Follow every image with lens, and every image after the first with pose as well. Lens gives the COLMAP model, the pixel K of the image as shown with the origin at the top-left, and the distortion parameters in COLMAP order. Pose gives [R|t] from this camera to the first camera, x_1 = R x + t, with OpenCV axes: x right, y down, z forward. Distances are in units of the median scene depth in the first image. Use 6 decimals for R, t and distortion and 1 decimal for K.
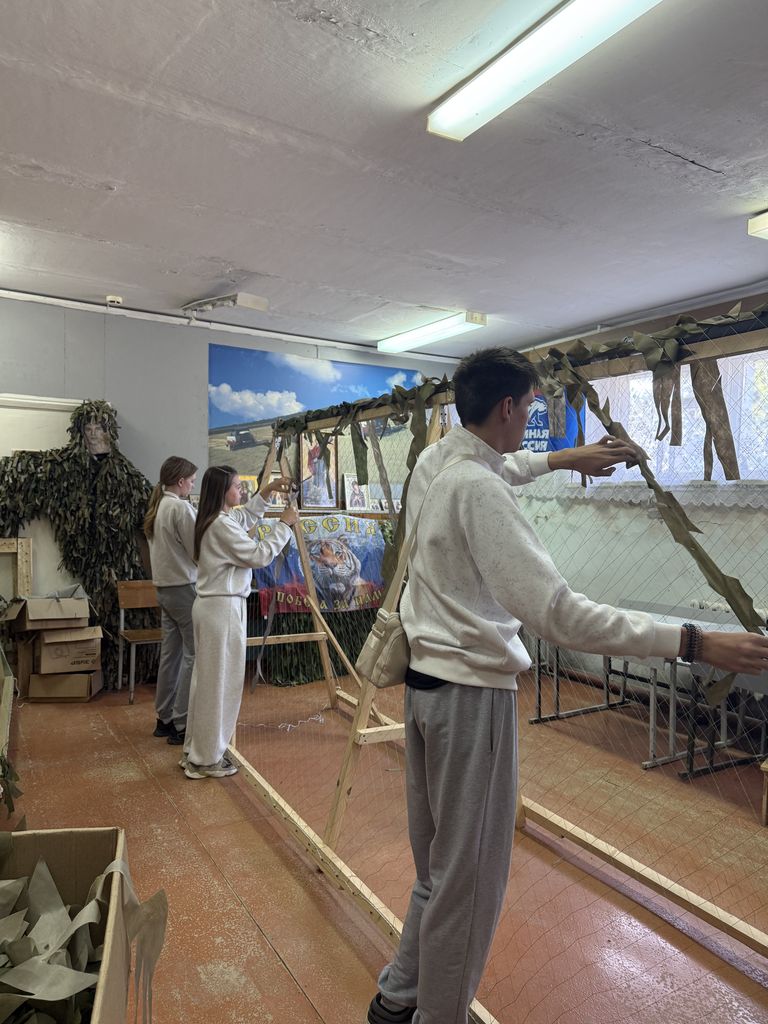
lens RADIAL K [[708.8, 0, 384.6], [0, 708.8, 525.9], [0, 0, 1]] dist [0.004971, -0.003387]
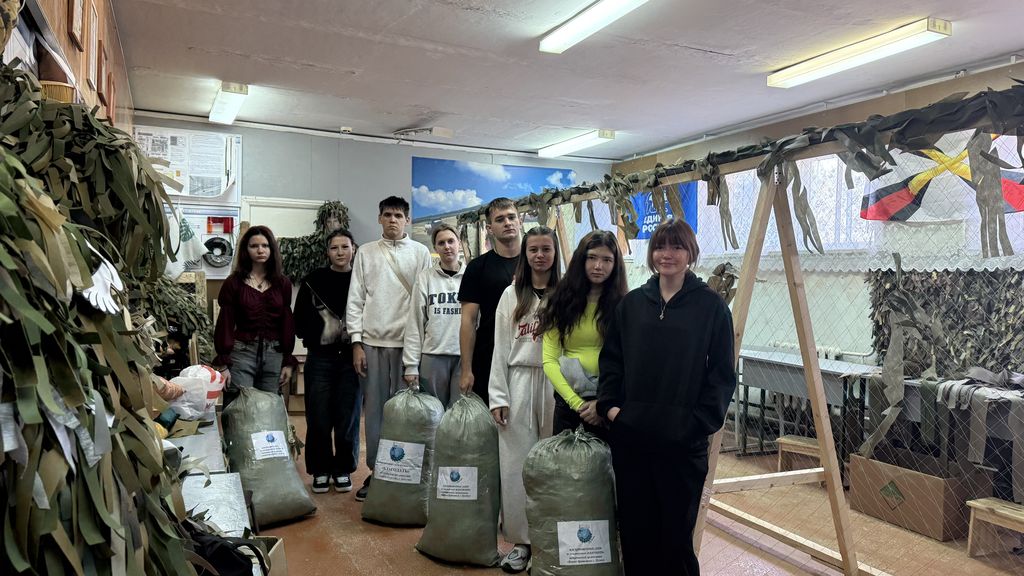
lens RADIAL K [[712.1, 0, 512.0], [0, 712.1, 288.0], [0, 0, 1]] dist [-0.002405, 0.000556]
pose [[0.995379, -0.009579, -0.095547, 0.078177], [0.007026, 0.999610, -0.027014, 0.036250], [0.095769, 0.026217, 0.995058, -0.367028]]
